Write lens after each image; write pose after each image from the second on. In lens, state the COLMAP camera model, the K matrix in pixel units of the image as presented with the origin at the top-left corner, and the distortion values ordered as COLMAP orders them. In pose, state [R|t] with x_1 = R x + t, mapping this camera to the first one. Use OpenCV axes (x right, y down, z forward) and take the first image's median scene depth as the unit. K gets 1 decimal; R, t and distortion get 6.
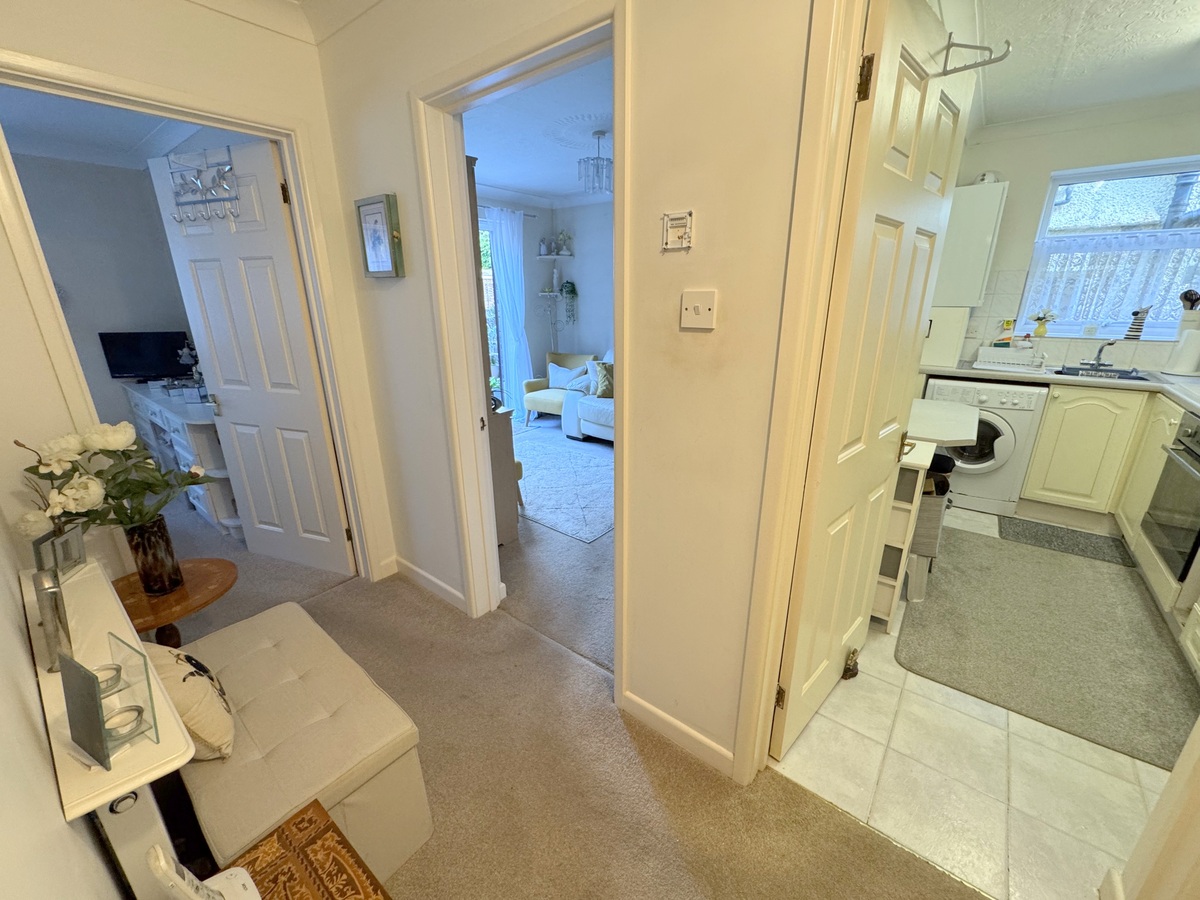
lens RADIAL K [[477.2, 0, 601.6], [0, 477.2, 448.4], [0, 0, 1]] dist [-0.003985, 0.000351]
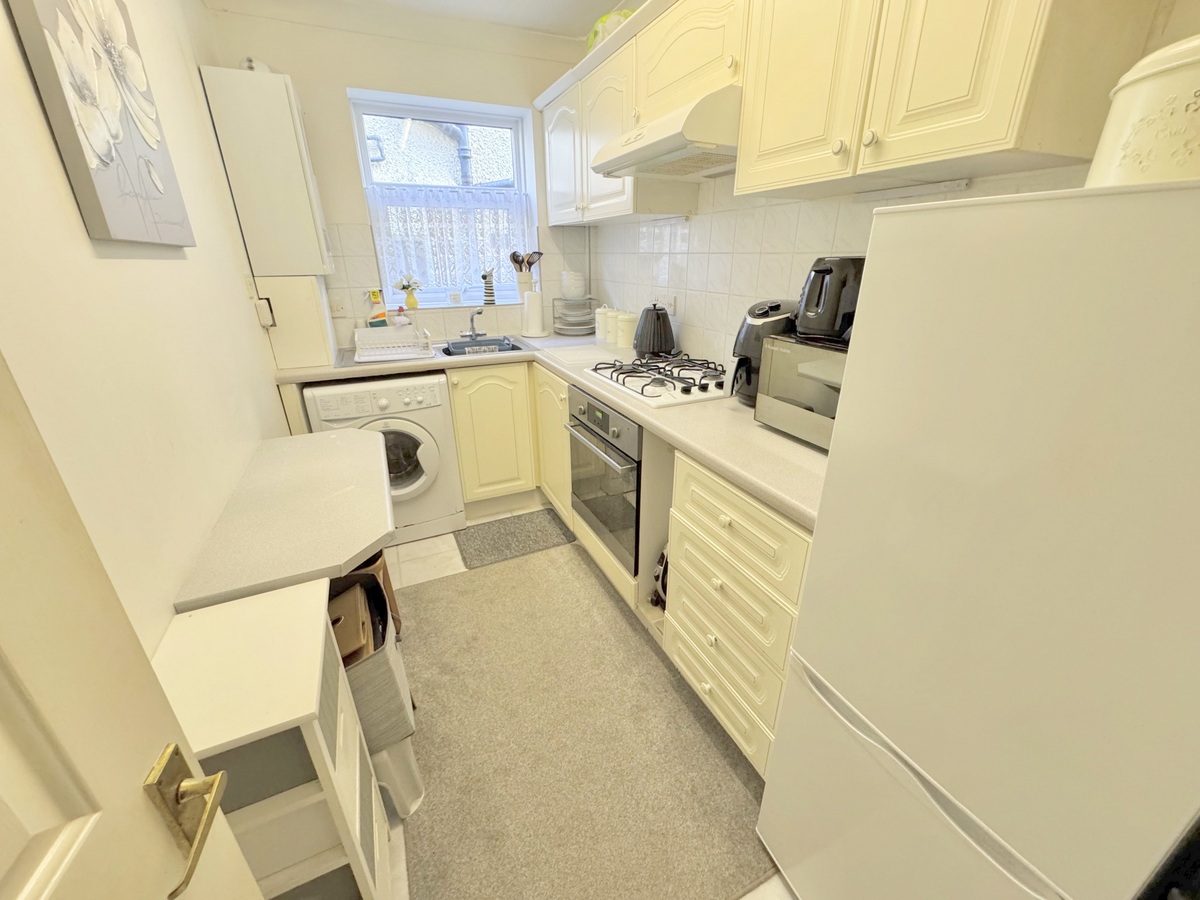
lens RADIAL K [[477.2, 0, 603.1], [0, 477.2, 452.8], [0, 0, 1]] dist [-0.003985, 0.000351]
pose [[0.453619, -0.333600, 0.826403, 0.295538], [0.275719, 0.934335, 0.225826, -0.095250], [-0.847472, 0.125416, 0.515811, 0.316140]]
